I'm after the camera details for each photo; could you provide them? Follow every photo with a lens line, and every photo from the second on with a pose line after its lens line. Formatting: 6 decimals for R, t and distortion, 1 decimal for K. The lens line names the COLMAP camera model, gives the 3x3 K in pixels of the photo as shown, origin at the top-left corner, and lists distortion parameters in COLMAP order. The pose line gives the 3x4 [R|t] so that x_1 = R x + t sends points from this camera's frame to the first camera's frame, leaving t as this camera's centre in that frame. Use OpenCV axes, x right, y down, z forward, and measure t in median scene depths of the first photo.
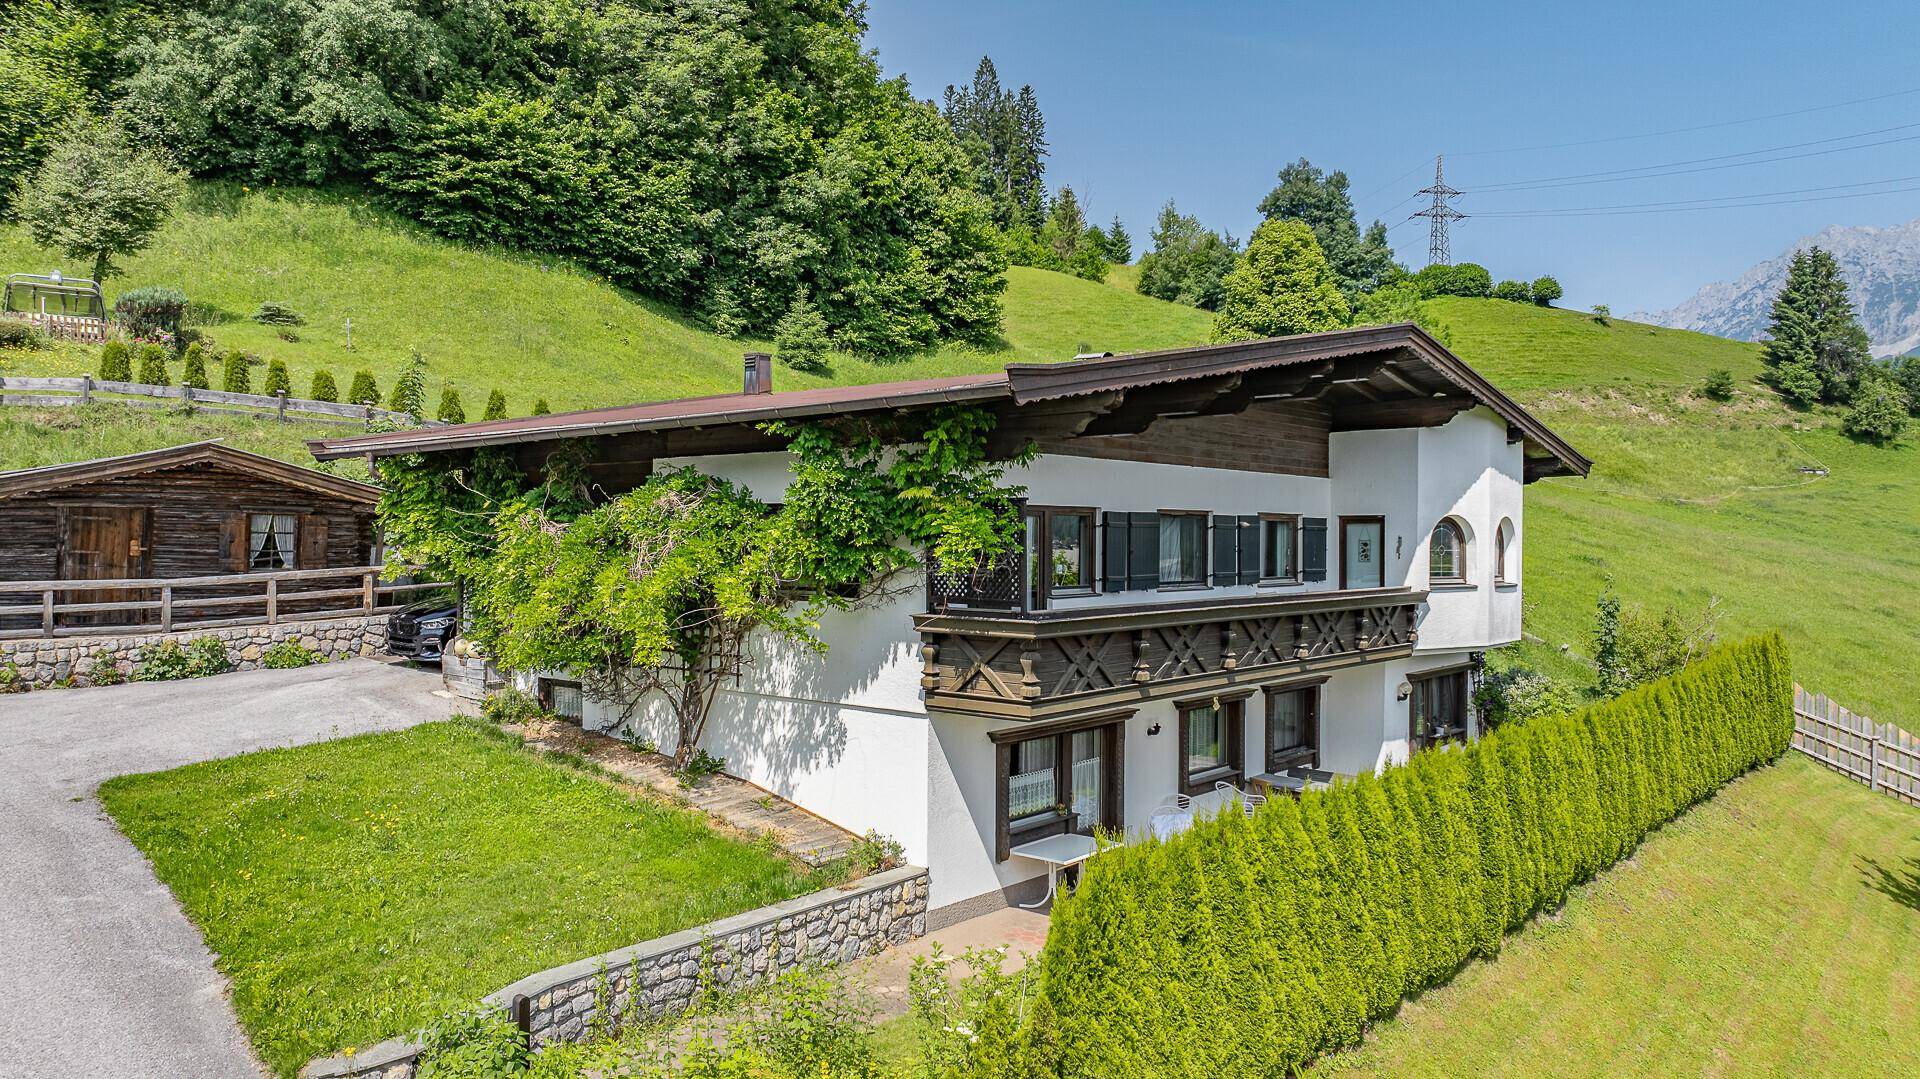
lens RADIAL K [[1342.3, 0, 968.3], [0, 1342.3, 543.2], [0, 0, 1]] dist [-0.023025, 0.006206]
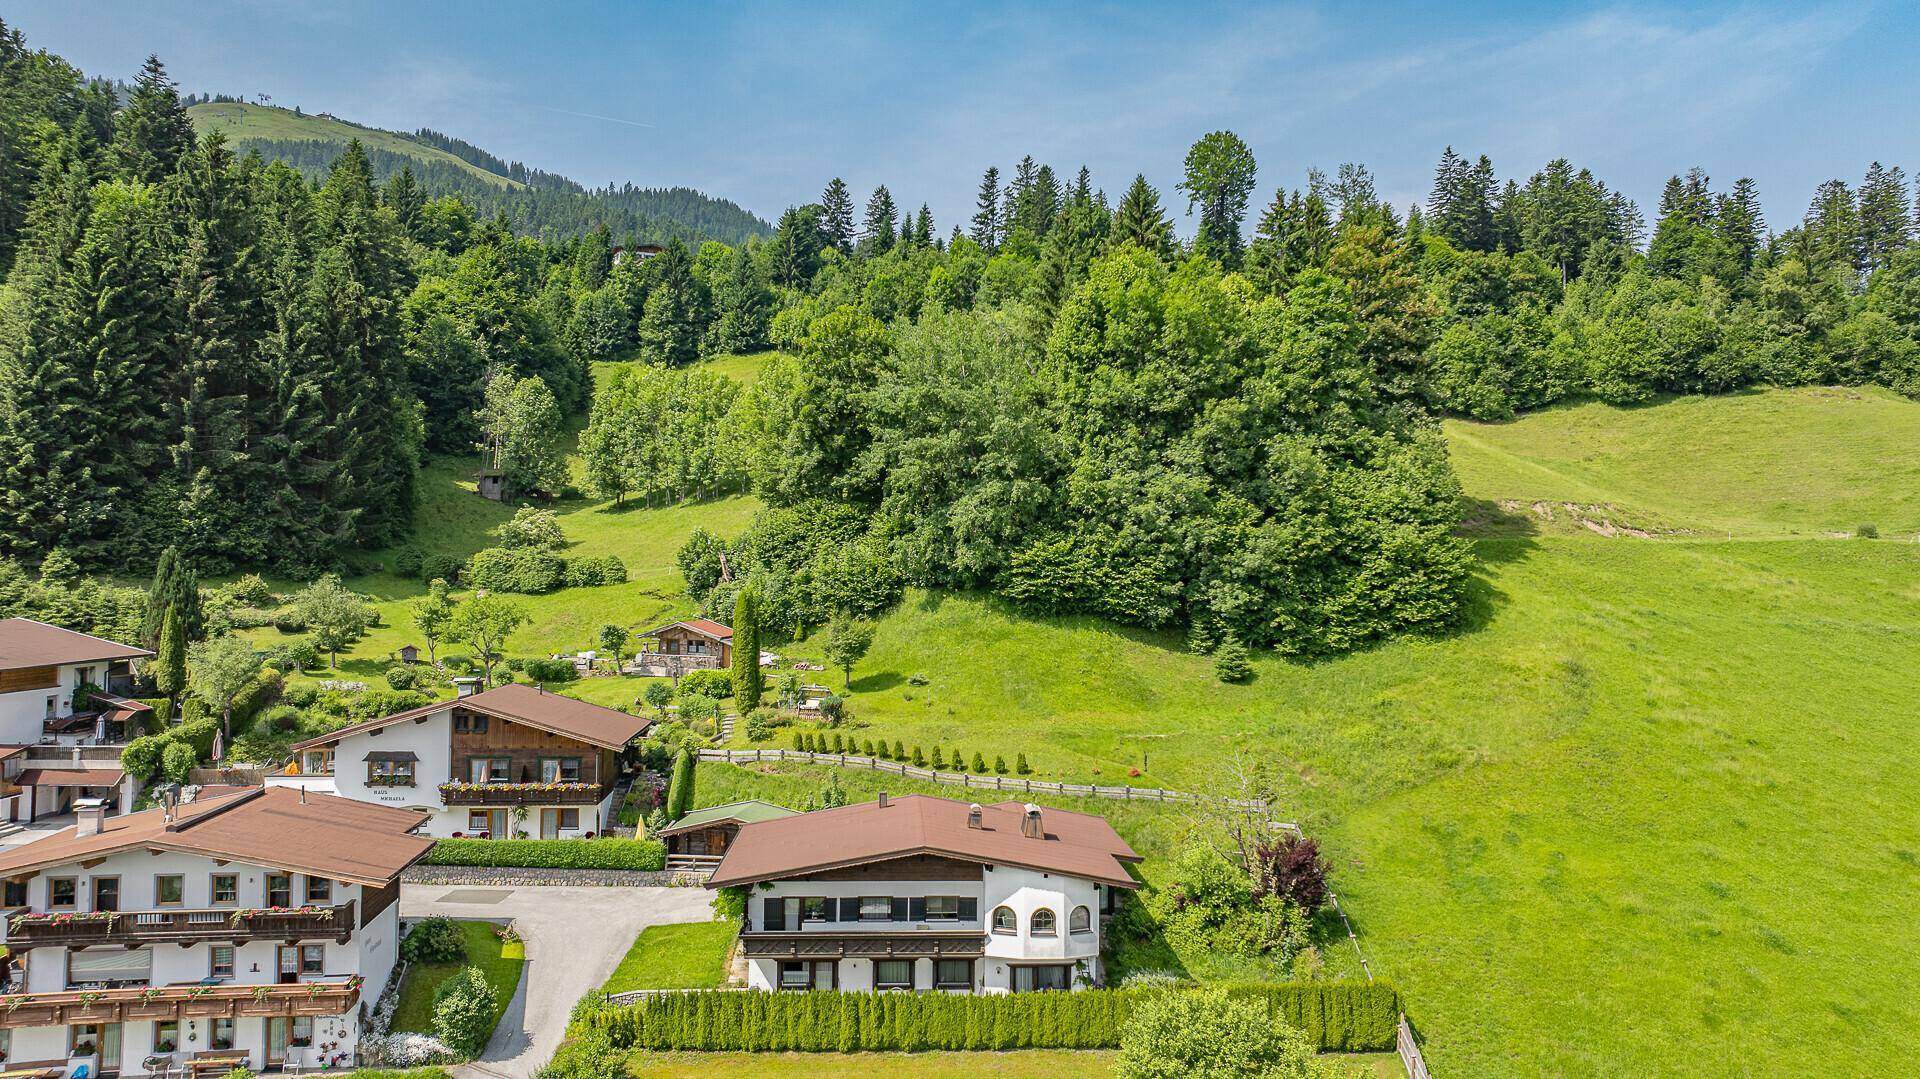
lens RADIAL K [[1342.3, 0, 968.3], [0, 1342.3, 543.2], [0, 0, 1]] dist [-0.023025, 0.006206]
pose [[0.678801, -0.016176, -0.734144, 0.866612], [-0.008396, 0.999521, -0.029786, -0.250283], [0.734274, 0.026383, 0.678340, -0.320182]]
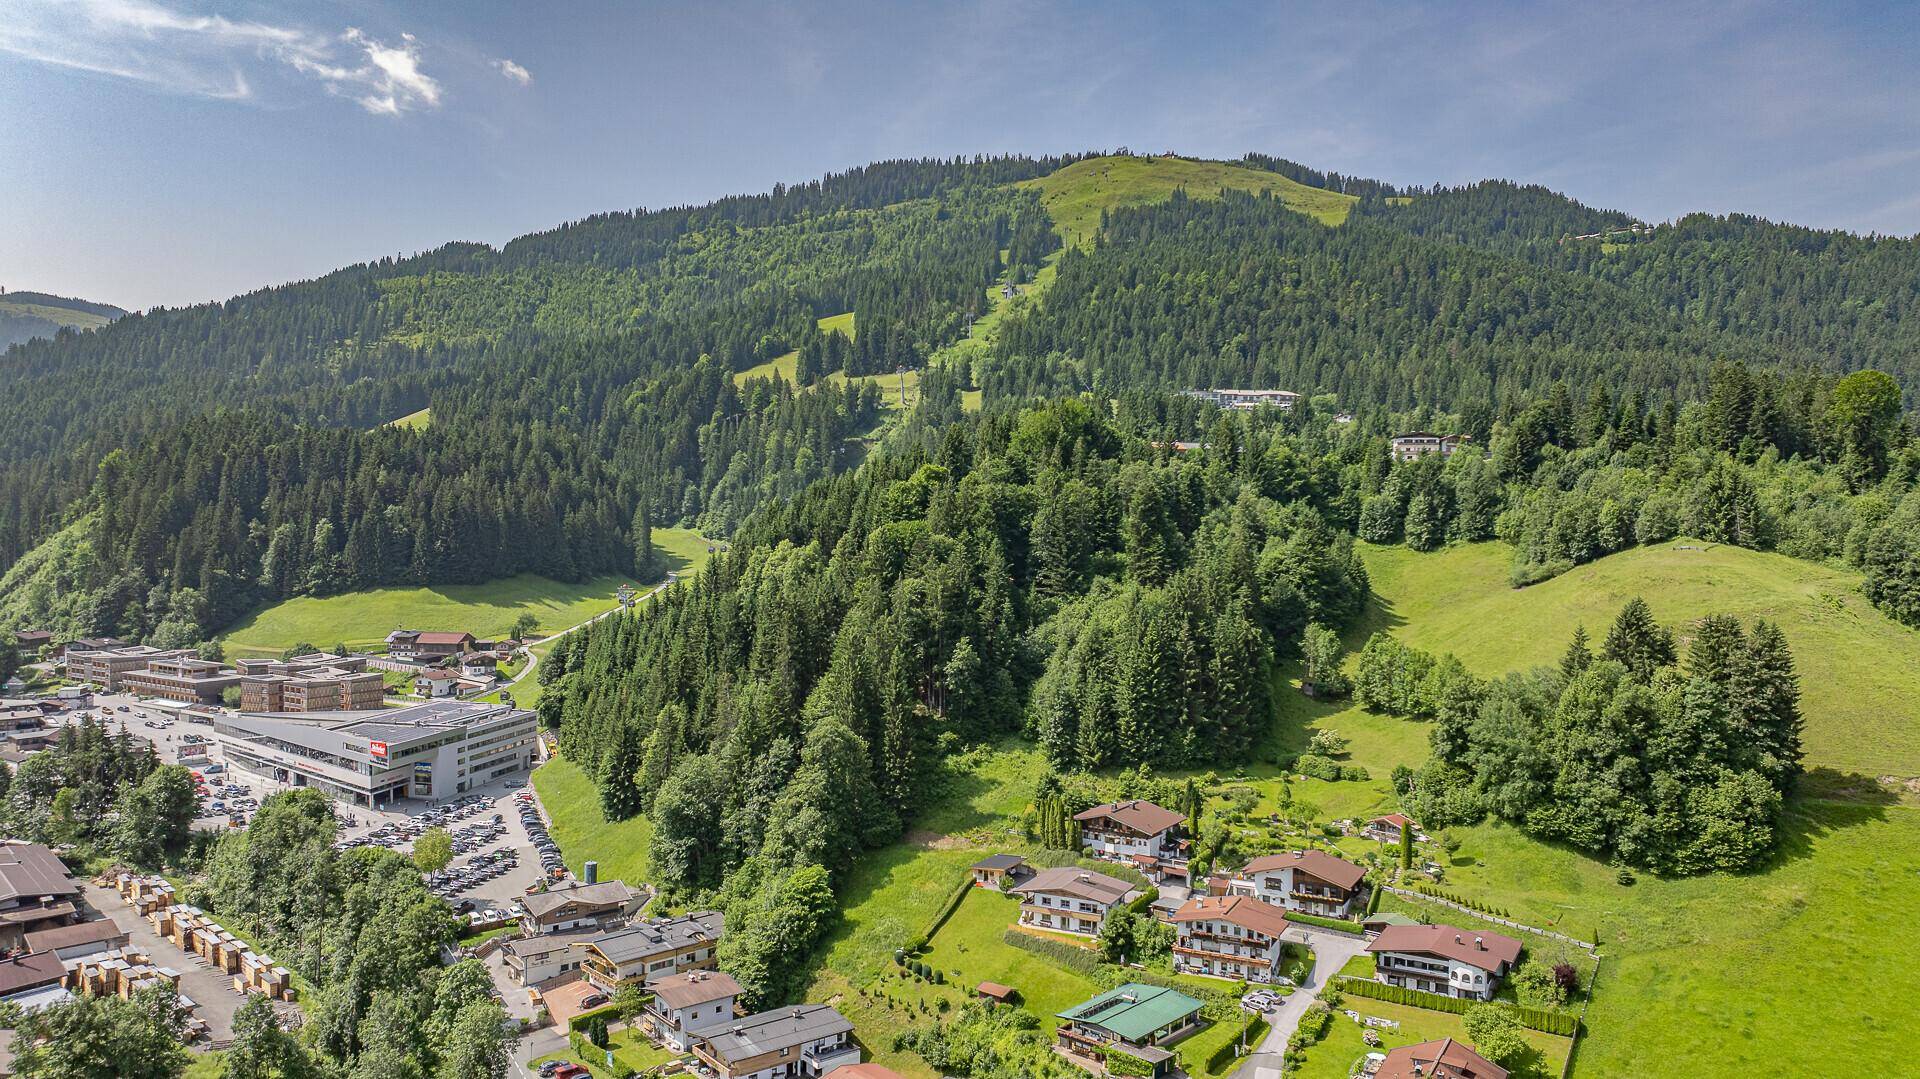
lens RADIAL K [[1342.3, 0, 969.3], [0, 1342.3, 538.7], [0, 0, 1]] dist [-0.006194, -0.032728]
pose [[0.152165, 0.016392, -0.988219, 3.245991], [-0.009403, 0.999841, 0.015137, -1.129453], [0.988310, 0.006989, 0.152295, -1.327295]]
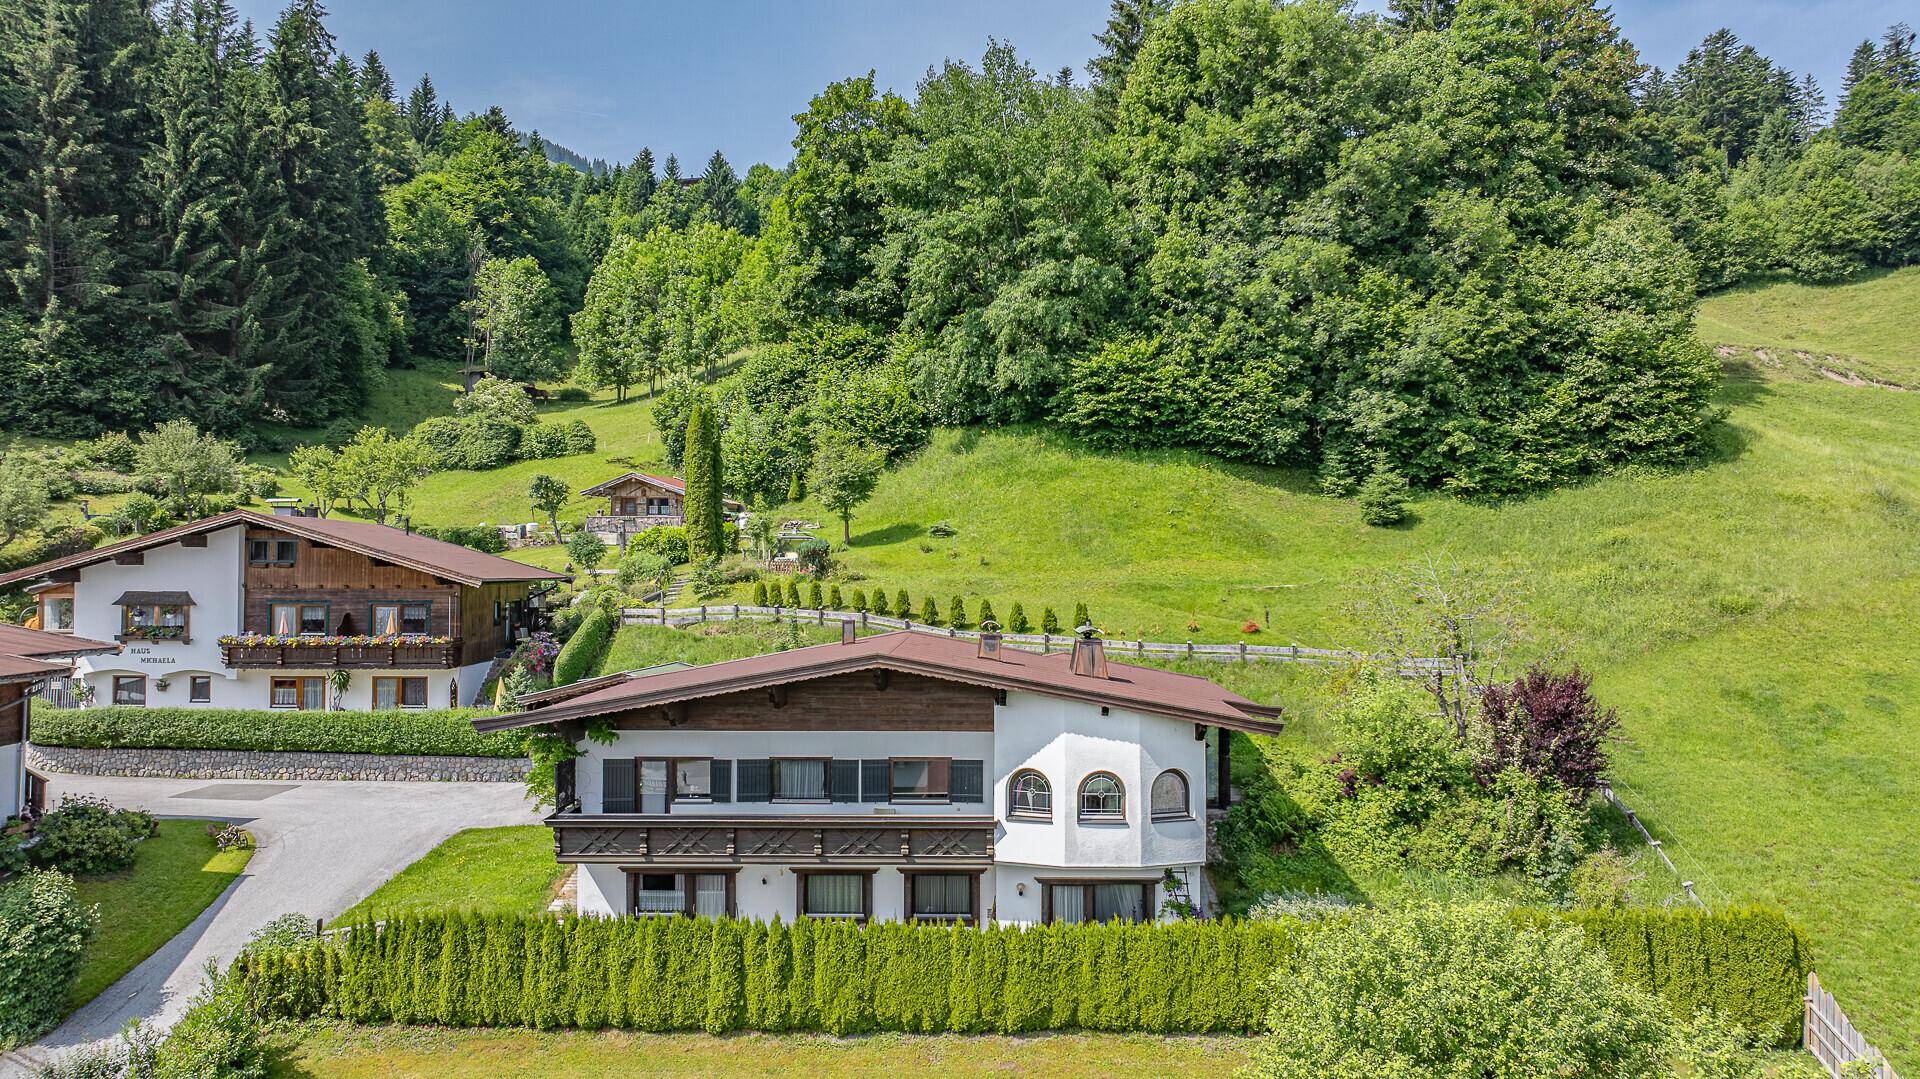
lens RADIAL K [[1342.3, 0, 968.3], [0, 1342.3, 543.2], [0, 0, 1]] dist [-0.023025, 0.006206]
pose [[0.629498, -0.022285, -0.776682, 0.550129], [-0.000359, 0.999580, -0.028971, -0.083501], [0.777002, 0.018516, 0.629226, 0.026998]]
